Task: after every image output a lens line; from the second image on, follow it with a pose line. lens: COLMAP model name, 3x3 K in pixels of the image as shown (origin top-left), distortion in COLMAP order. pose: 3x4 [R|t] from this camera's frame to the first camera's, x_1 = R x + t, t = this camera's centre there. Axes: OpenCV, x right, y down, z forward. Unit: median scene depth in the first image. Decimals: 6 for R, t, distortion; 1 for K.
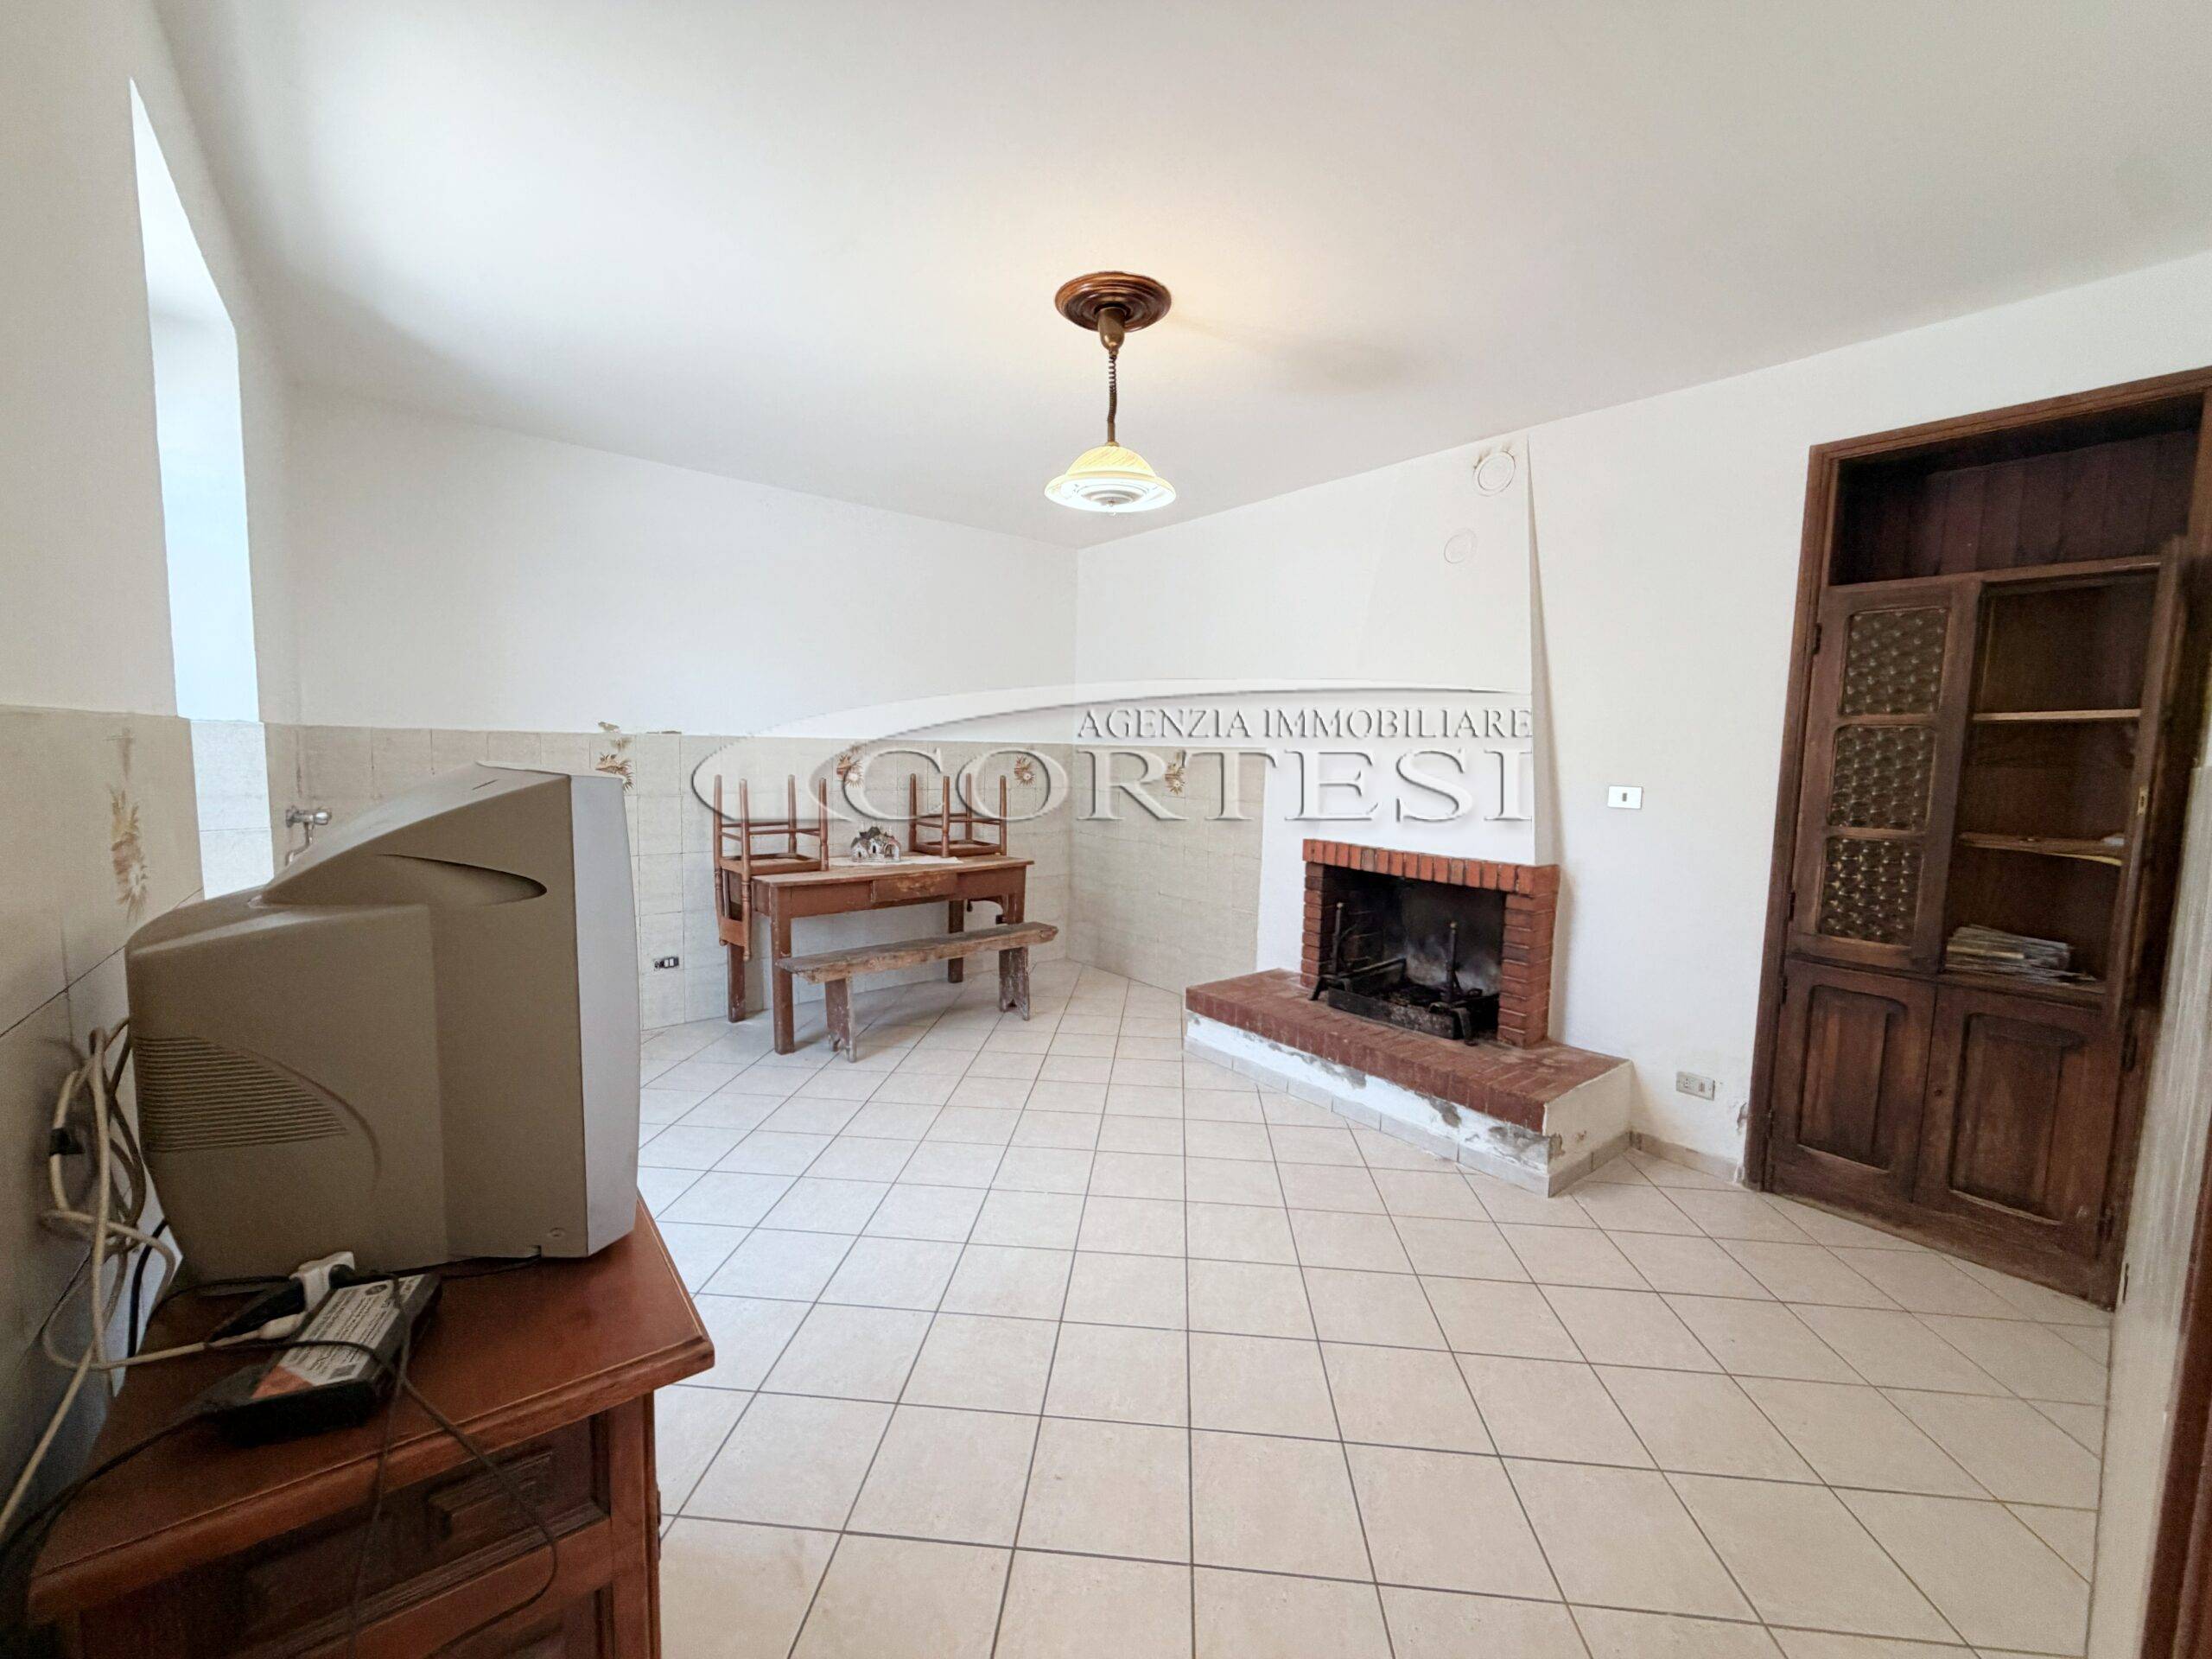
lens RADIAL K [[883.3, 0, 1101.8], [0, 883.3, 830.1], [0, 0, 1]] dist [-0.001067, 0.000577]
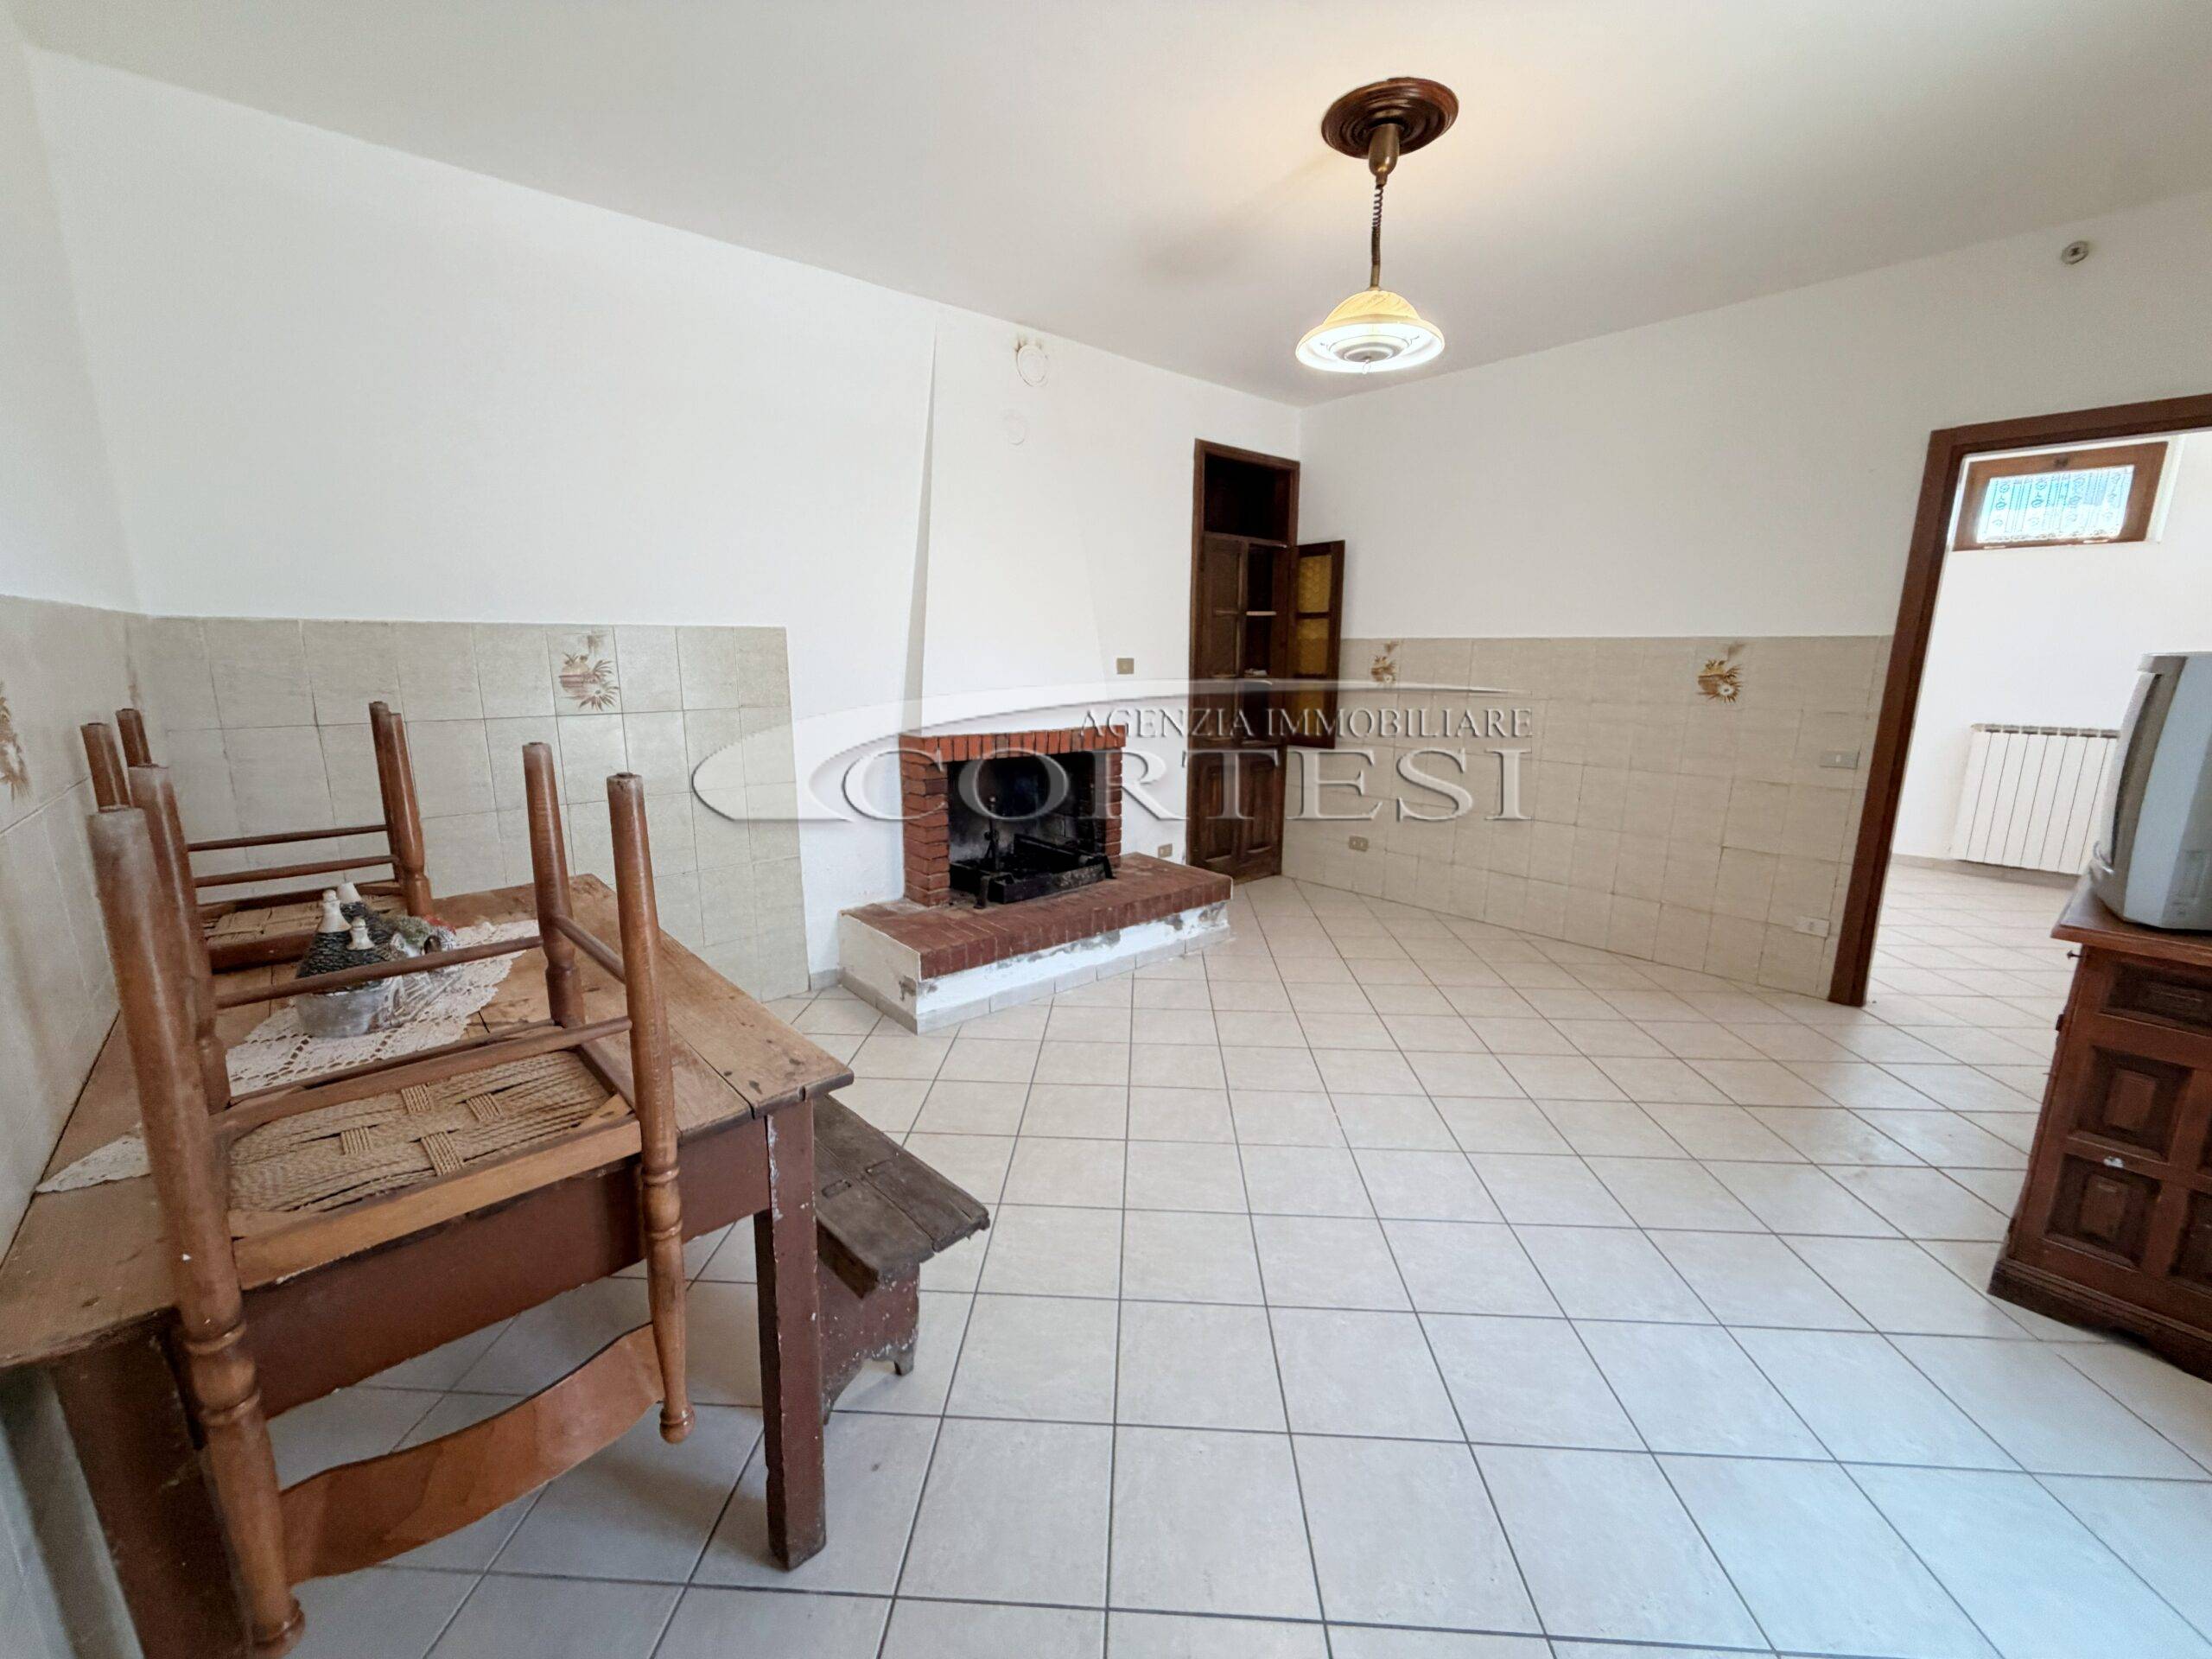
lens RADIAL K [[883.3, 0, 1101.8], [0, 883.3, 830.1], [0, 0, 1]] dist [-0.001067, 0.000577]
pose [[-0.033431, -0.220345, 0.974849, -0.771243], [0.090885, 0.970683, 0.222520, -0.095870], [-0.995300, 0.096039, -0.012425, 1.049439]]
